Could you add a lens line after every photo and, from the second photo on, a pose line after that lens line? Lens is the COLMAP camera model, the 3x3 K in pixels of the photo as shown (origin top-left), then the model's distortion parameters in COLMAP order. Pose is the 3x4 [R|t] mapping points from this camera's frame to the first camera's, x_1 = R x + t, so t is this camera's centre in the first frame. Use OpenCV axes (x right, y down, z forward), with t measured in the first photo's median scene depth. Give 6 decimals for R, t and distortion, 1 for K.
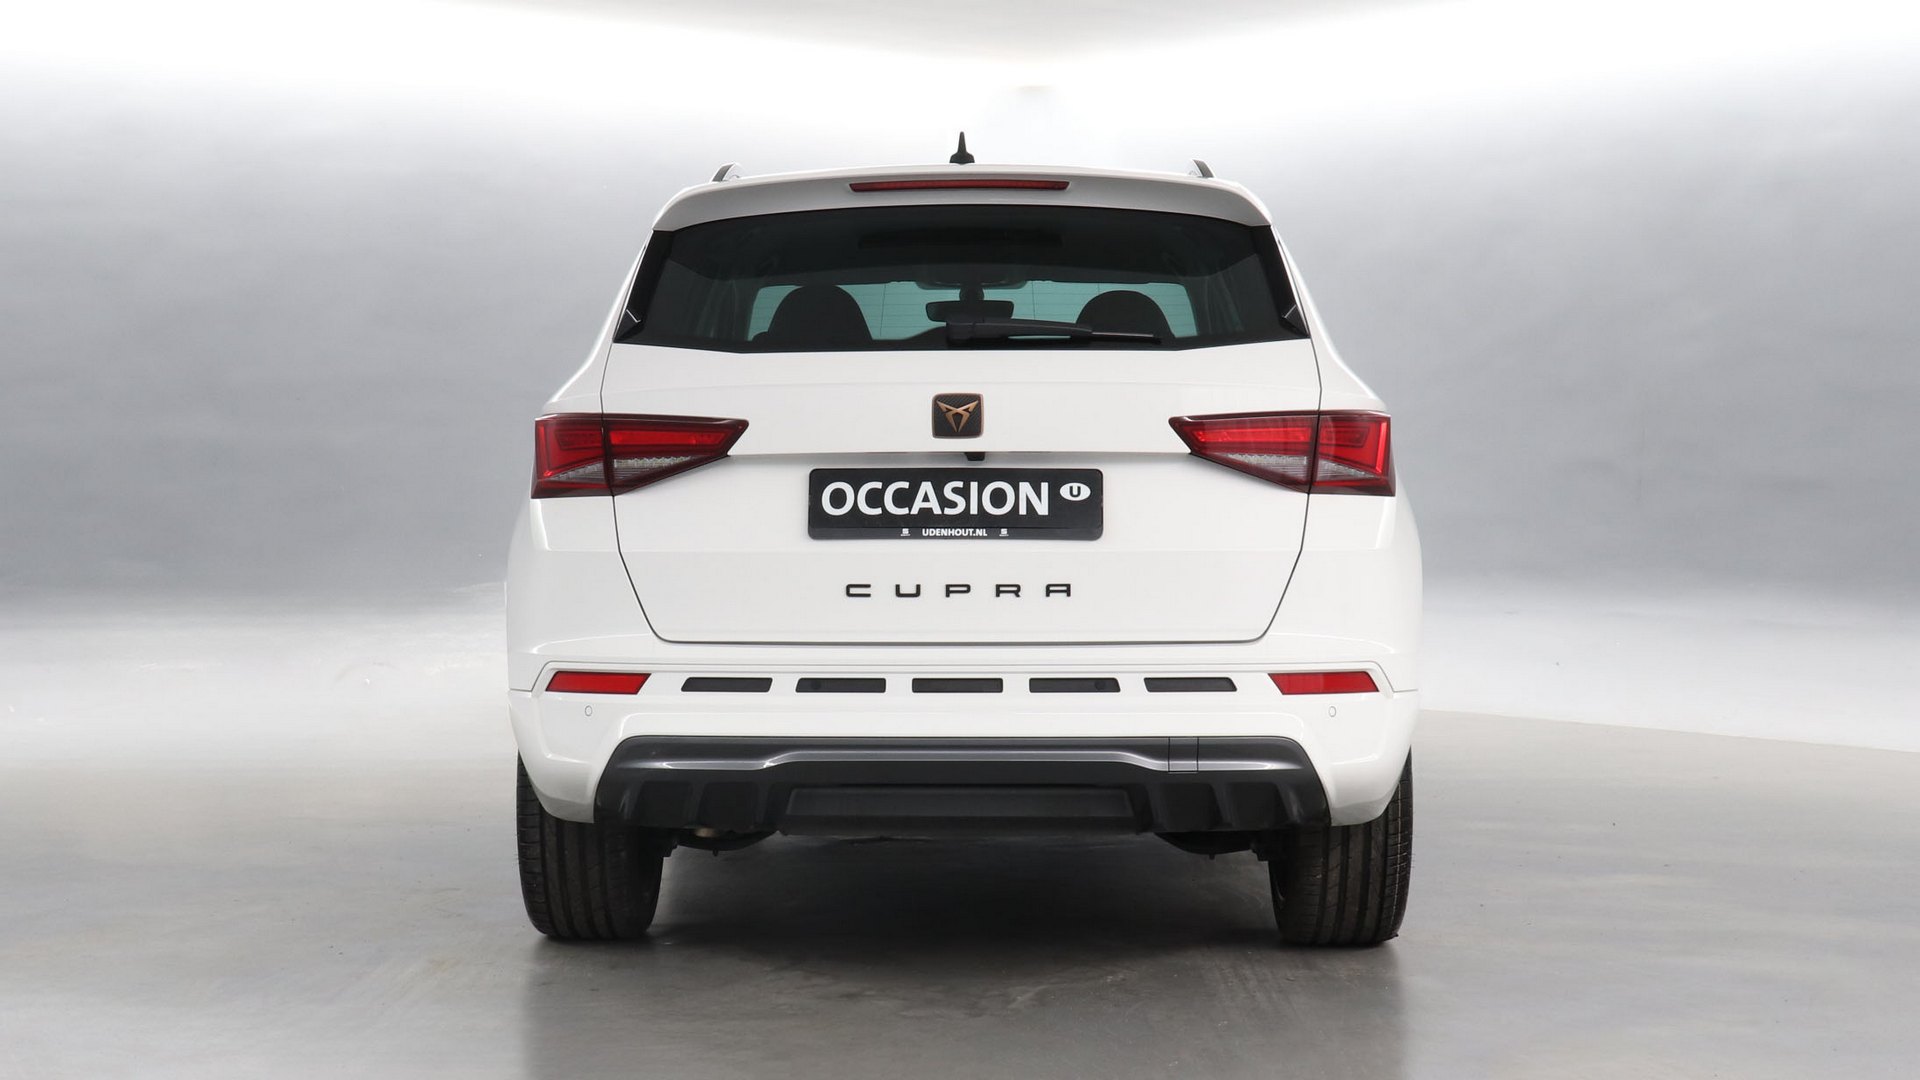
lens RADIAL K [[2713.0, 0, 960.0], [0, 2713.0, 540.0], [0, 0, 1]] dist [-0.005741, -0.003347]
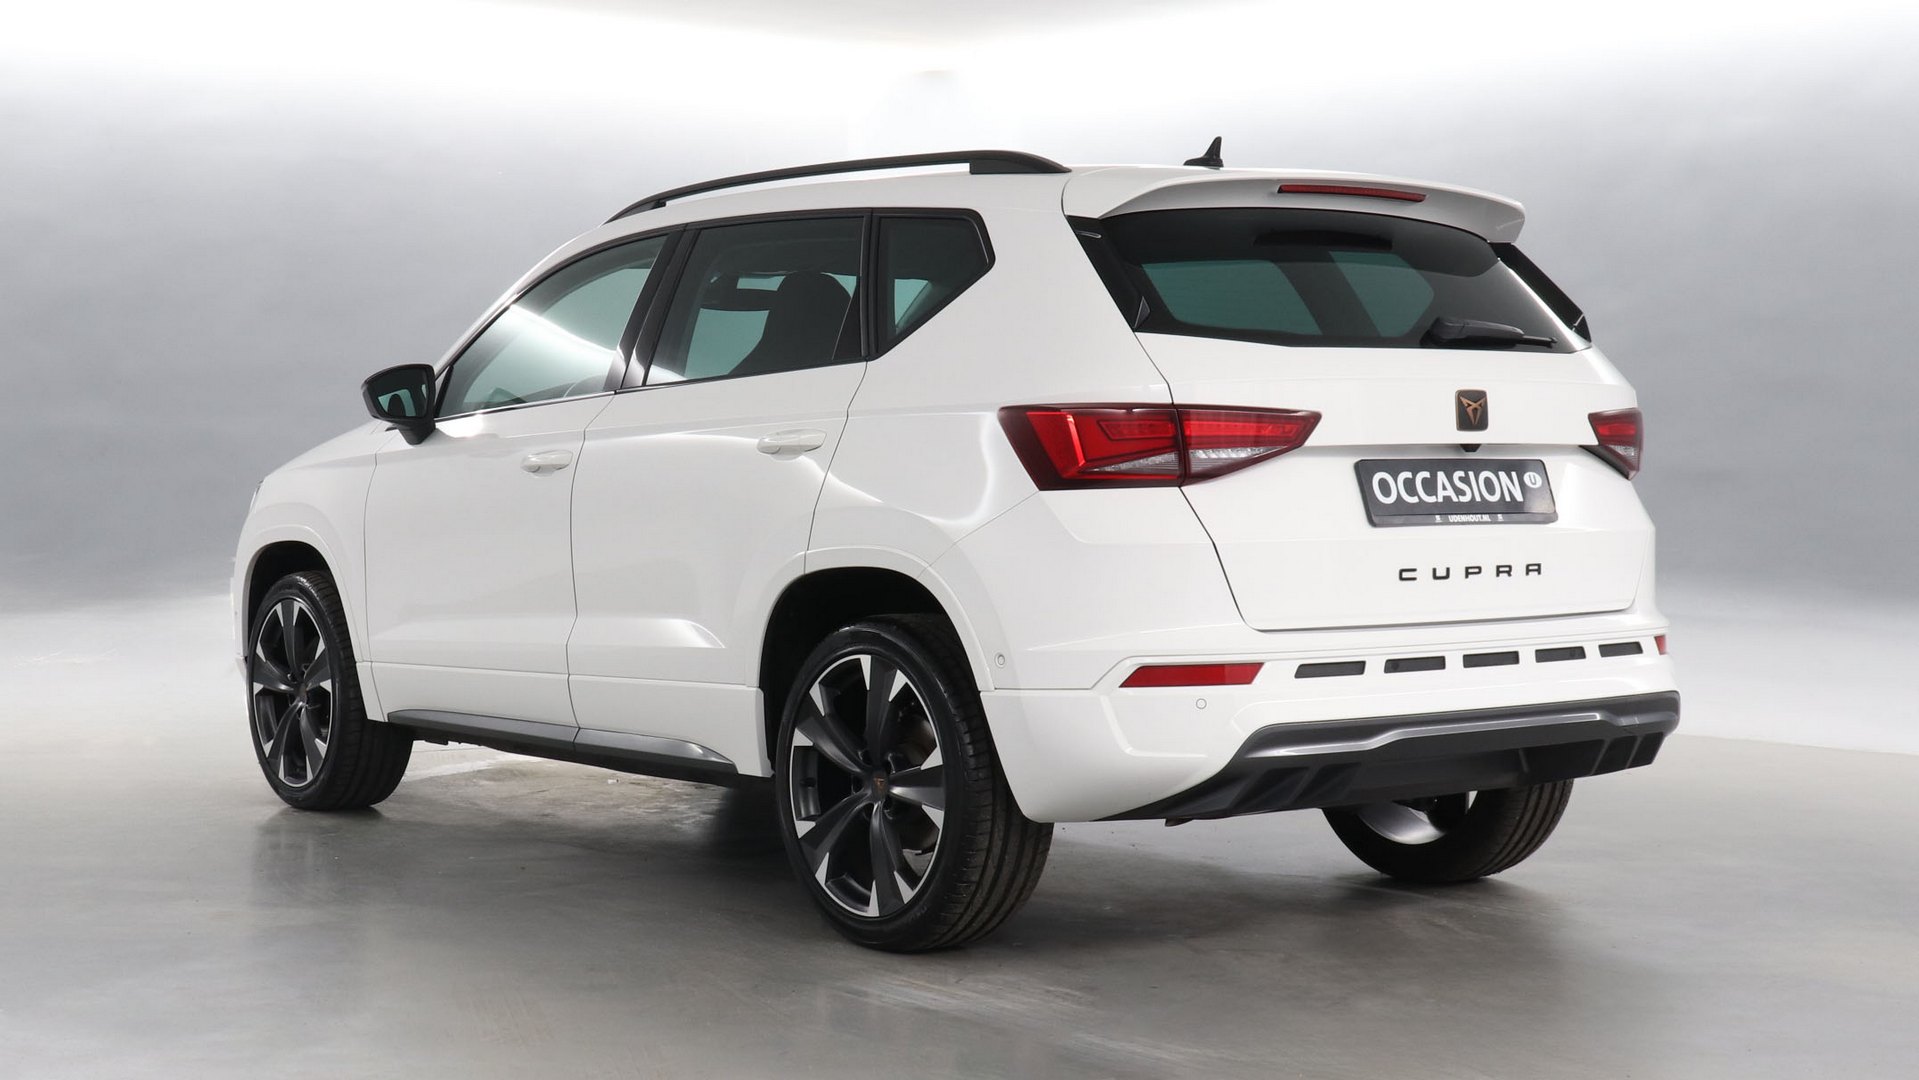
lens RADIAL K [[2711.6, 0, 959.5], [0, 2711.6, 540.0], [0, 0, 1]] dist [-0.005741, -0.003347]
pose [[0.791990, -0.020001, 0.610207, -0.816465], [0.018854, 0.999788, 0.008299, -0.006893], [-0.610243, 0.004932, 0.792199, 0.268811]]
